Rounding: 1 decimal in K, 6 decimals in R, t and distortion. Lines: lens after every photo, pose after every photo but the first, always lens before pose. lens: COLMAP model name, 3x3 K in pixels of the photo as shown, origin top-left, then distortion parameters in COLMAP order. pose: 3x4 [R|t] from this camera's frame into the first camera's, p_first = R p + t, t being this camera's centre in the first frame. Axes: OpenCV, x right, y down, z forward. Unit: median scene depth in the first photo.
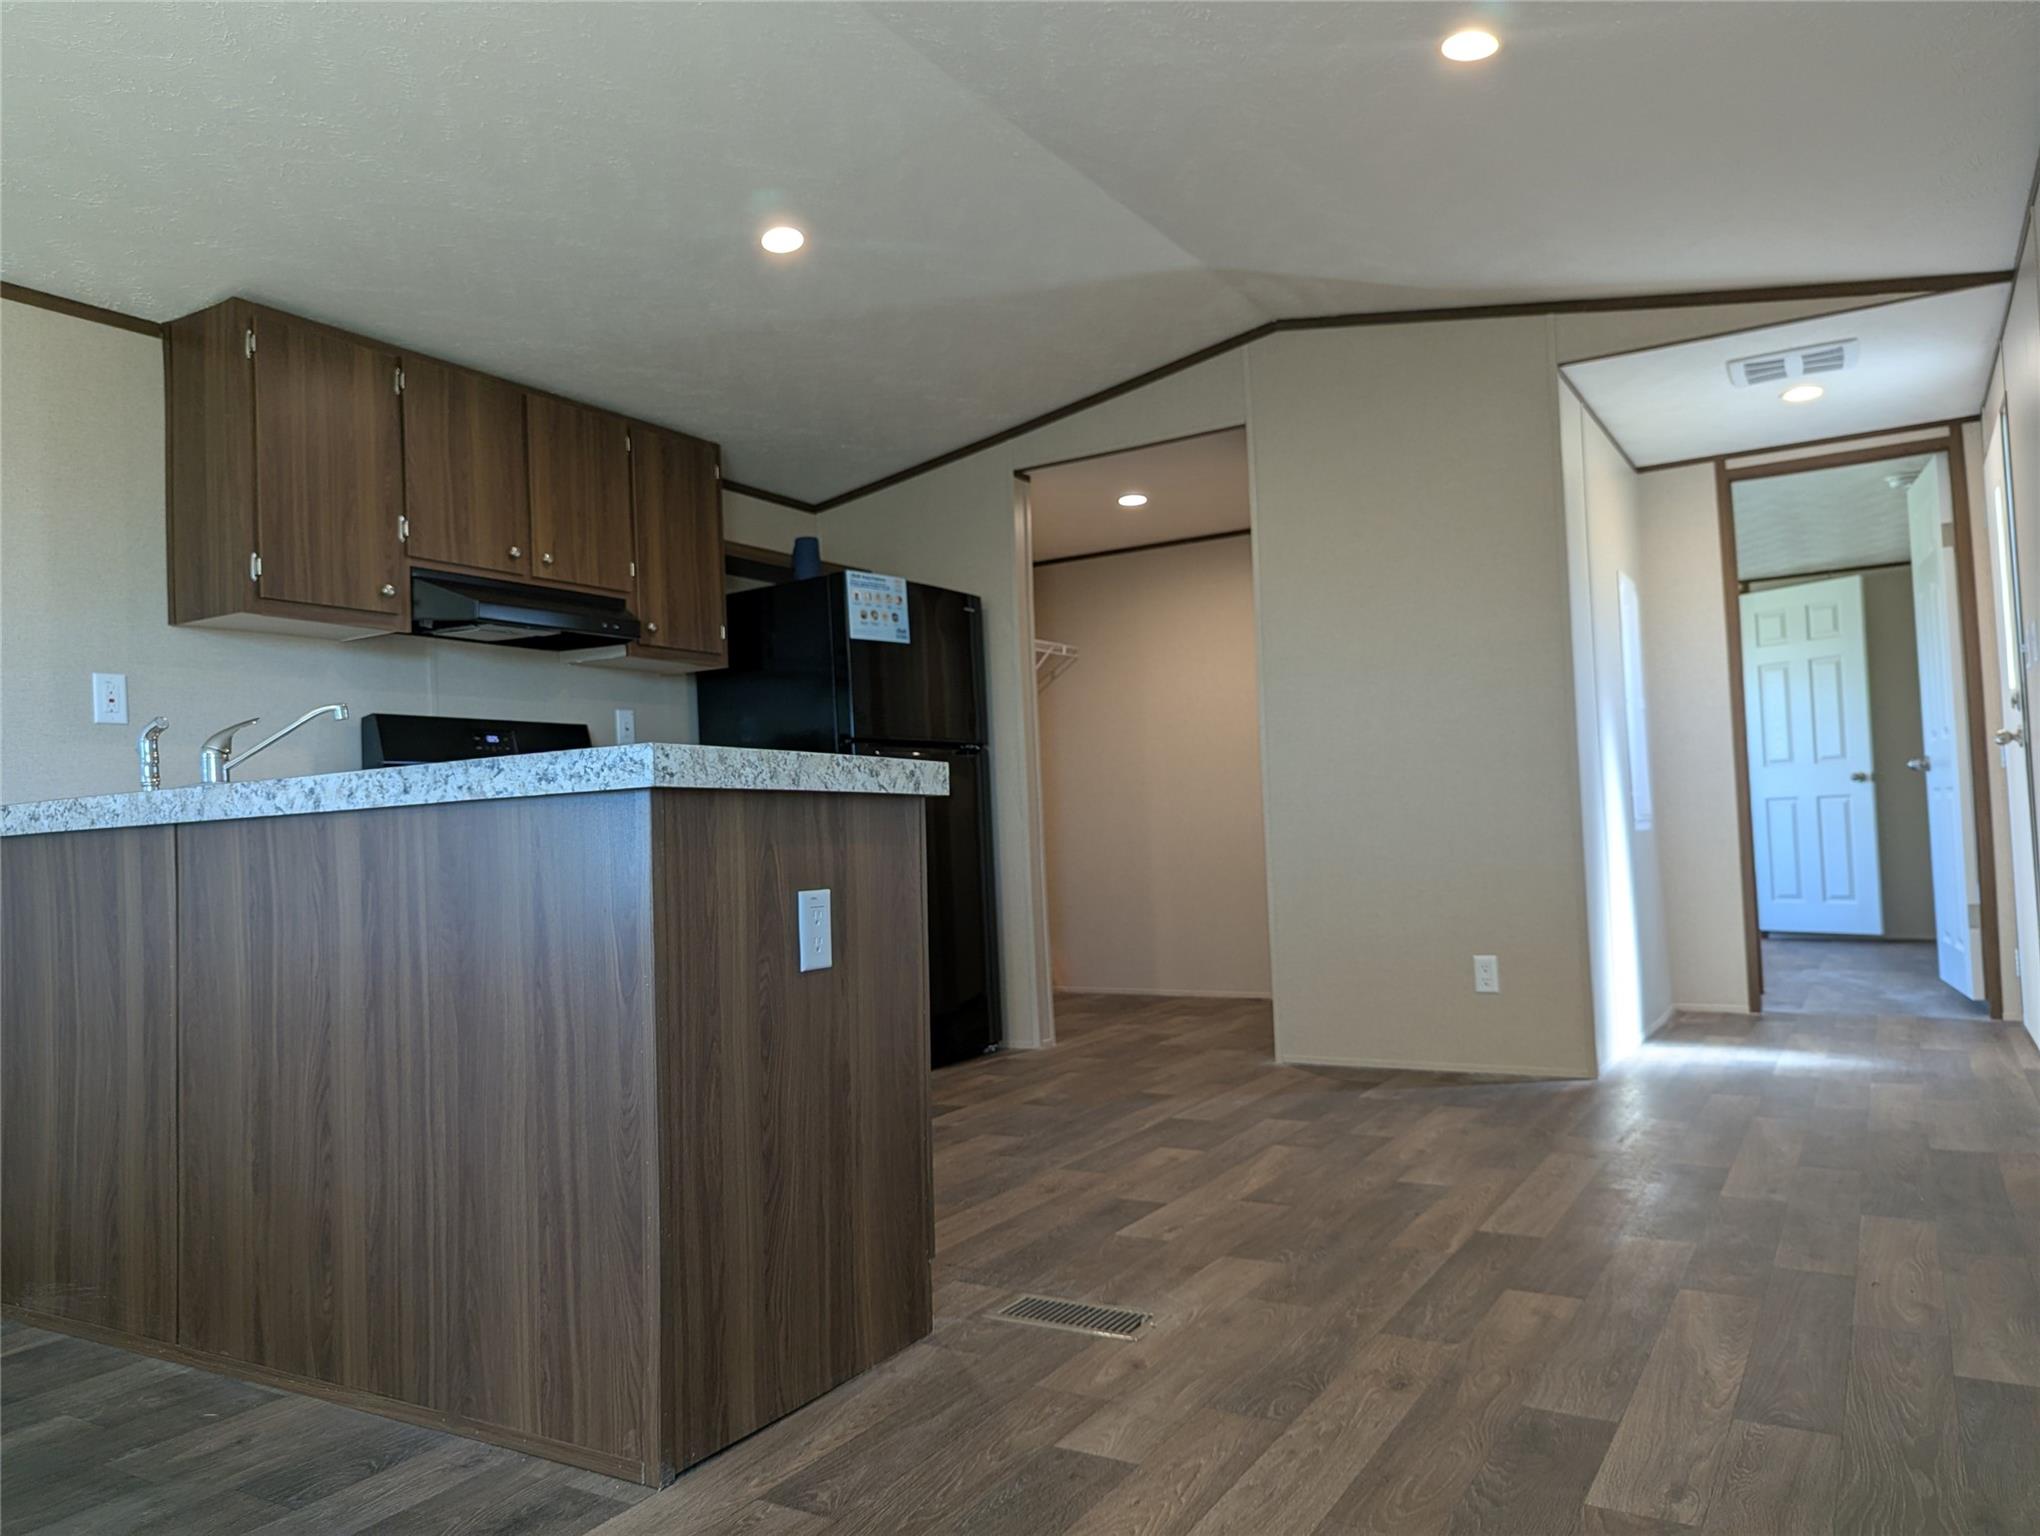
lens RADIAL K [[1452.9, 0, 1009.5], [0, 1452.9, 783.9], [0, 0, 1]] dist [0.025839, -0.003673]
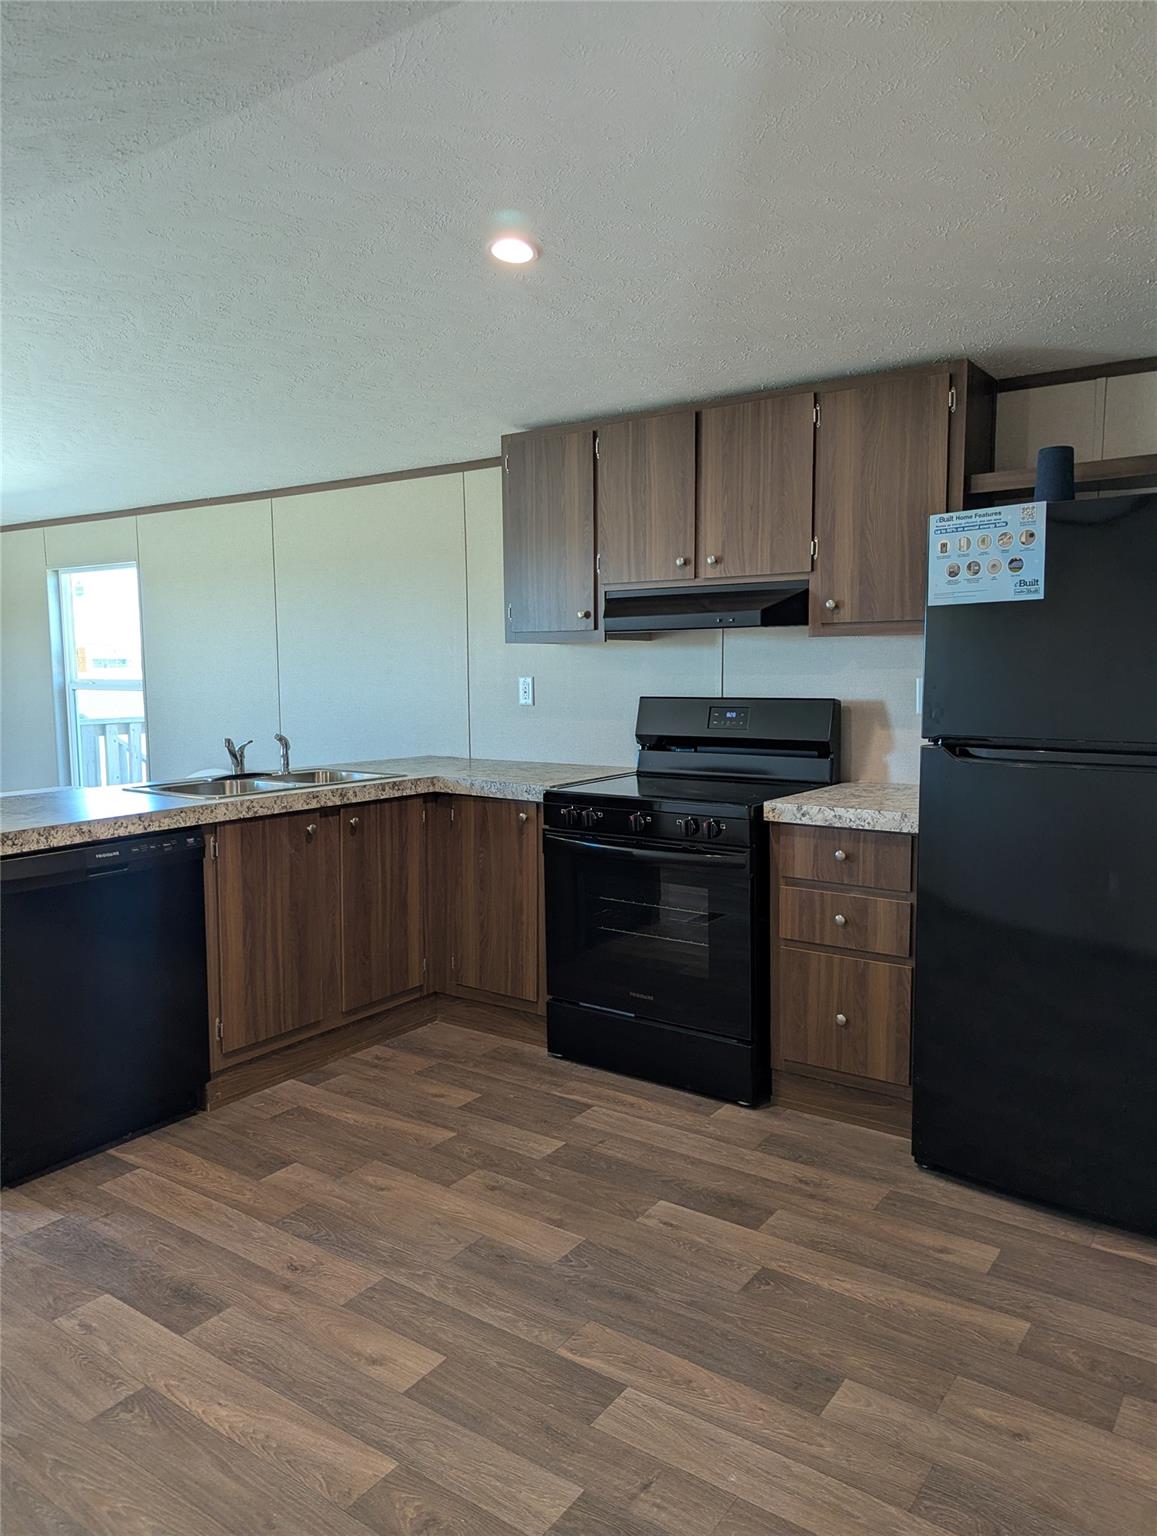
lens RADIAL K [[1084.8, 0, 581.0], [0, 1084.8, 765.8], [0, 0, 1]] dist [0.053710, -0.047746]
pose [[-0.071715, 0.135713, -0.988149, 1.007990], [0.044003, 0.990166, 0.132797, -0.213344], [0.996454, -0.033958, -0.076982, 1.805642]]
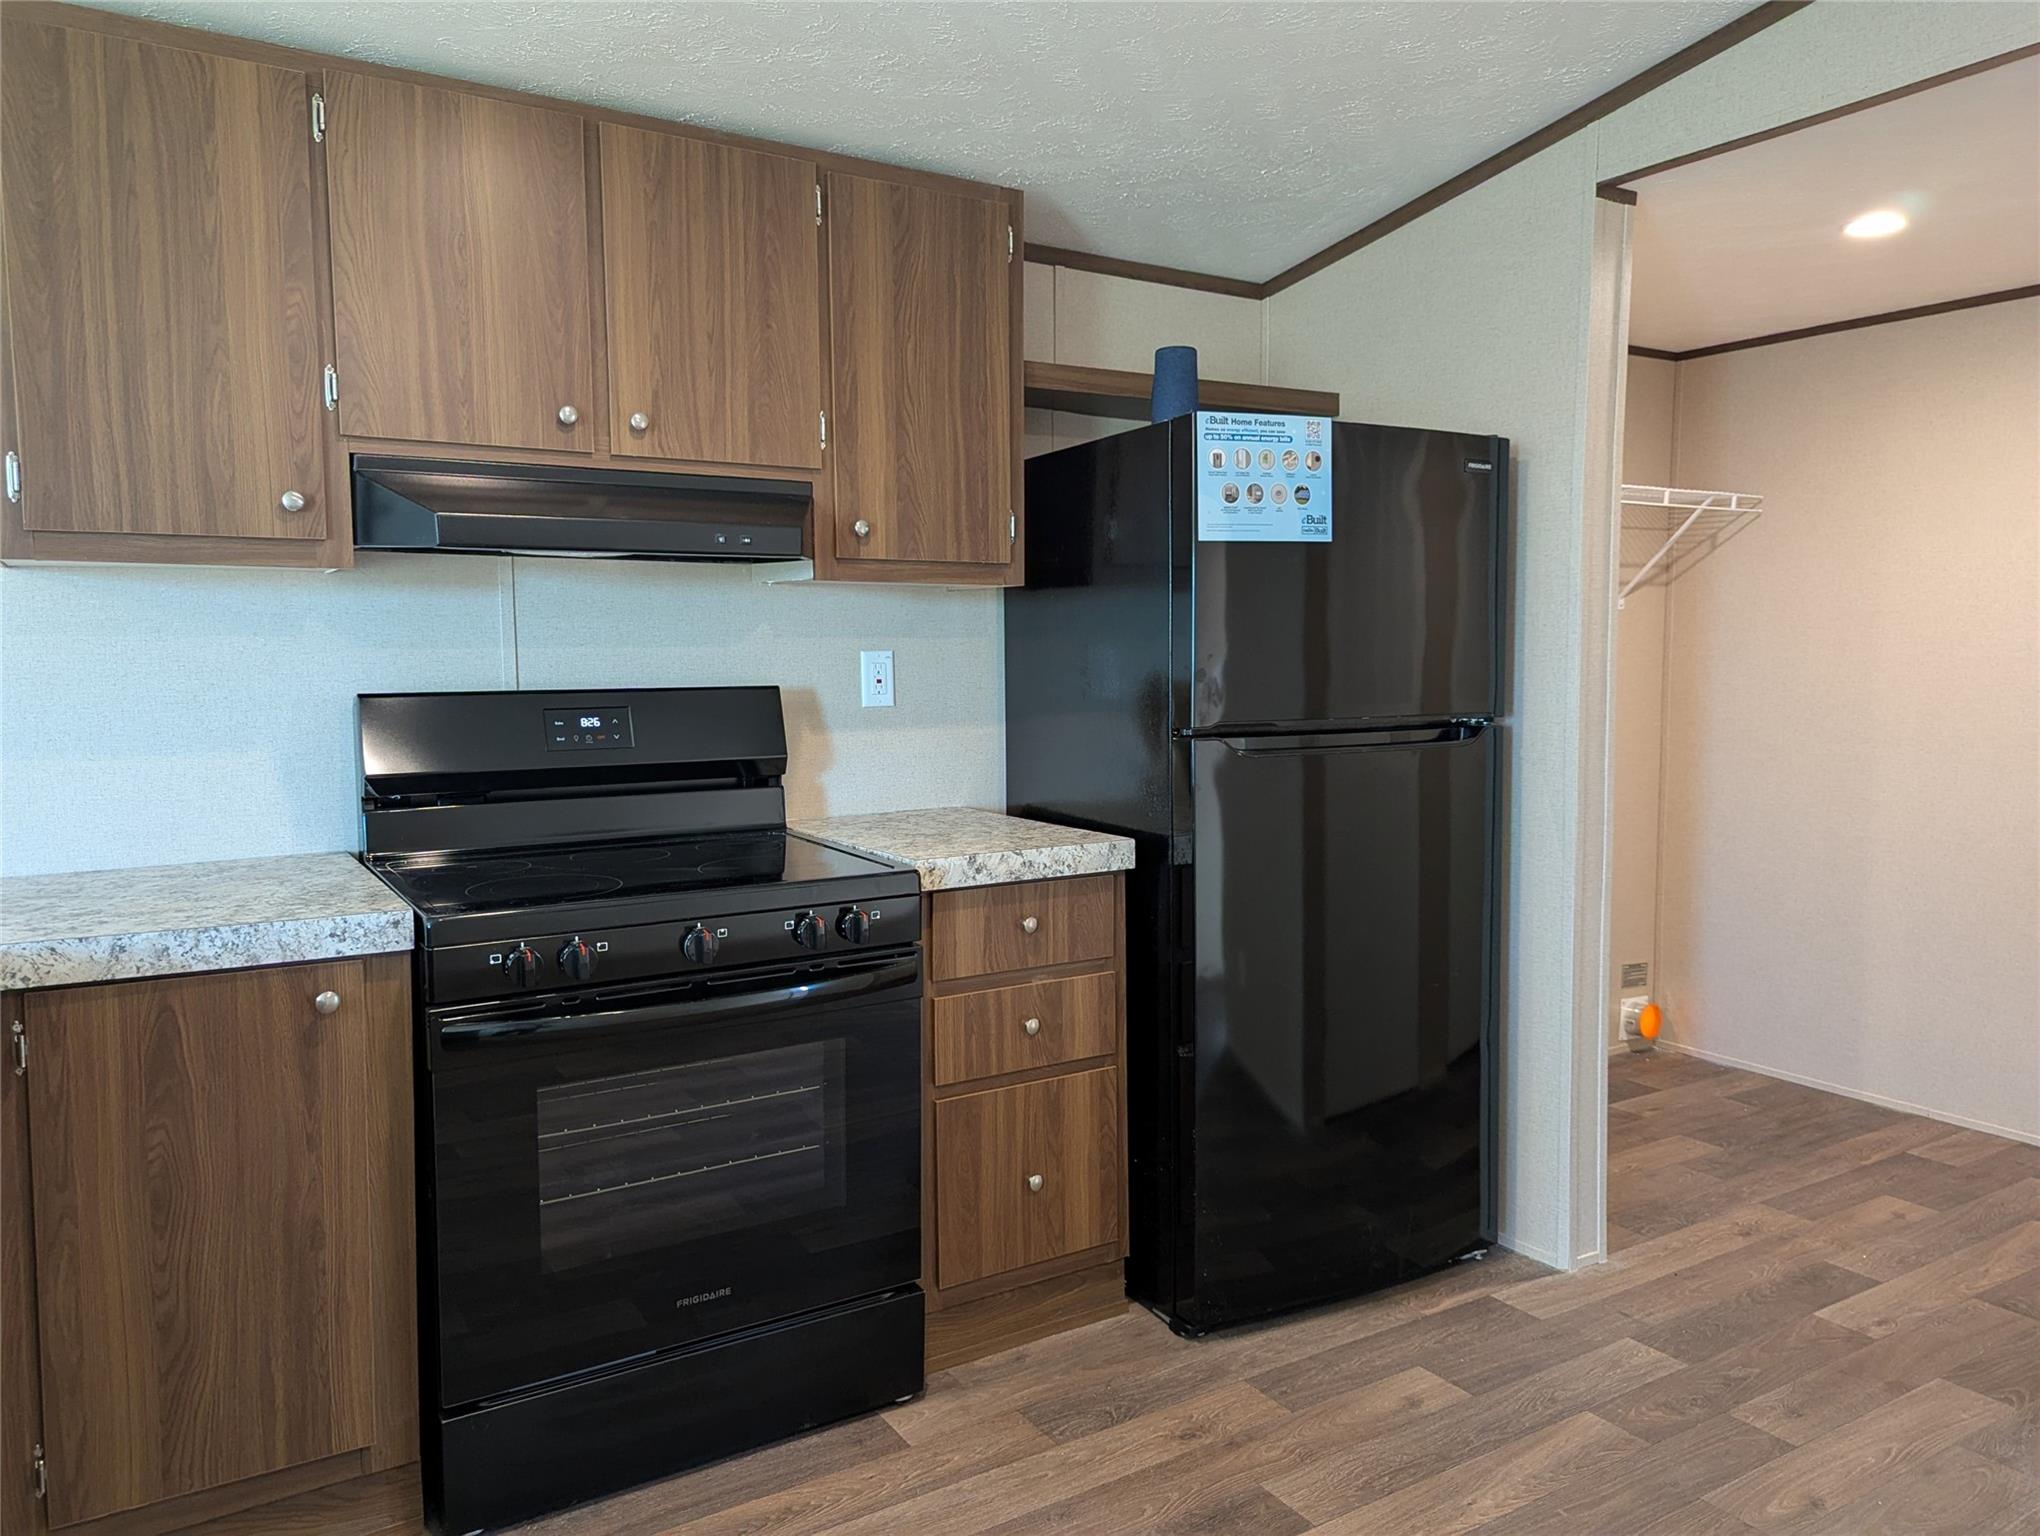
lens RADIAL K [[1440.7, 0, 1019.4], [0, 1440.7, 764.0], [0, 0, 1]] dist [0.053710, -0.047746]
pose [[0.891984, 0.073314, -0.446083, 0.158225], [-0.015965, 0.991255, 0.130989, -0.183662], [0.451785, -0.109718, 0.885354, 1.026329]]
